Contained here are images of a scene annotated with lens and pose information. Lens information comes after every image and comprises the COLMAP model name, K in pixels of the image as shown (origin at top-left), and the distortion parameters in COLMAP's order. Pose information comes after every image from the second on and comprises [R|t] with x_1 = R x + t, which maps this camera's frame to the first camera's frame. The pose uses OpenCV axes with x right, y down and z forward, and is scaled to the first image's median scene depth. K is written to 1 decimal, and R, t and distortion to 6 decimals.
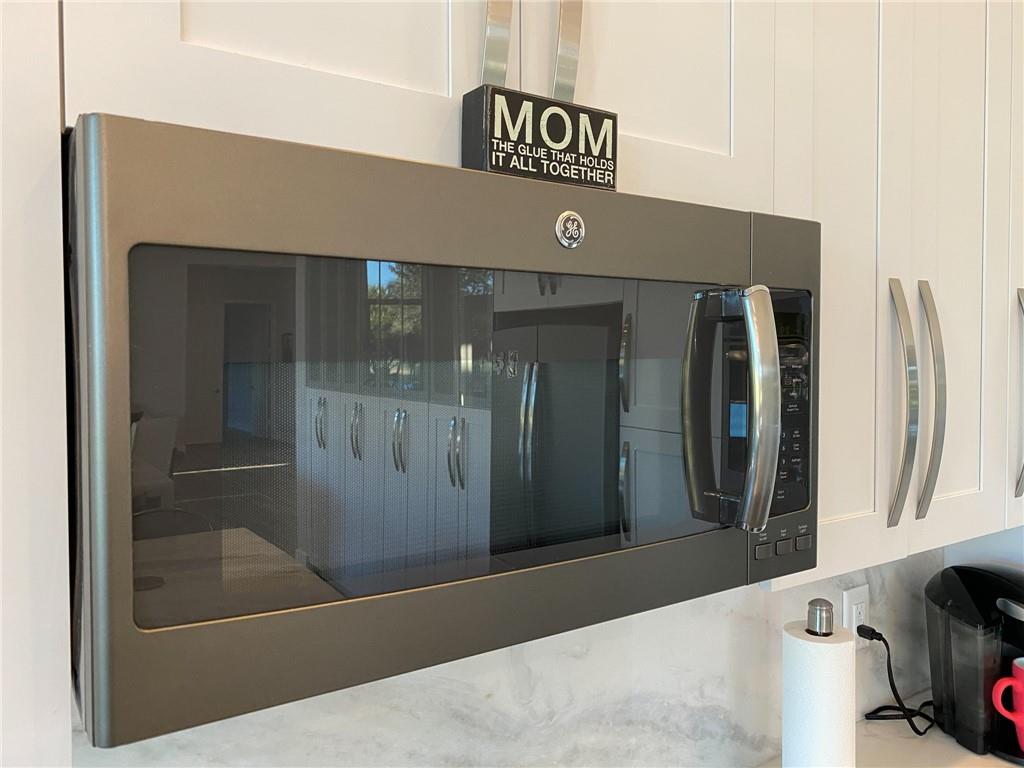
lens RADIAL K [[774.3, 0, 514.3], [0, 774.3, 385.4], [0, 0, 1]] dist [0.029642, -0.008371]
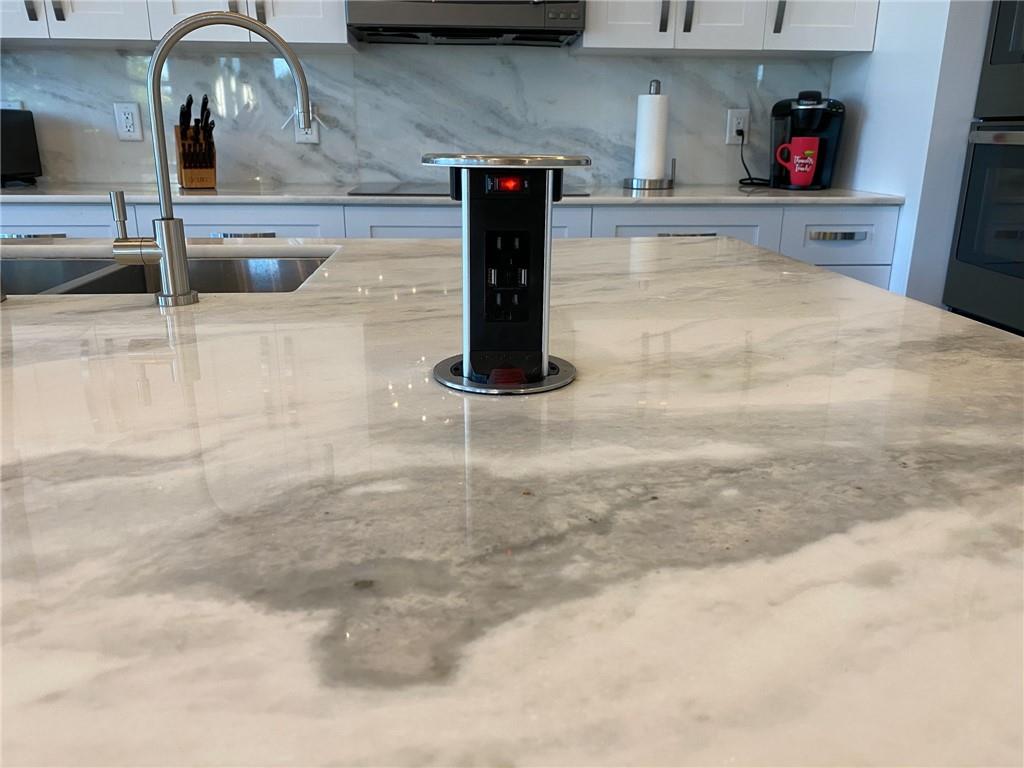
lens RADIAL K [[774.3, 0, 514.3], [0, 774.3, 385.4], [0, 0, 1]] dist [0.029642, -0.008371]
pose [[0.910988, 0.132663, -0.390514, 1.081691], [-0.008679, 0.952812, 0.303438, 0.466289], [0.412342, -0.273039, 0.869151, -1.452802]]
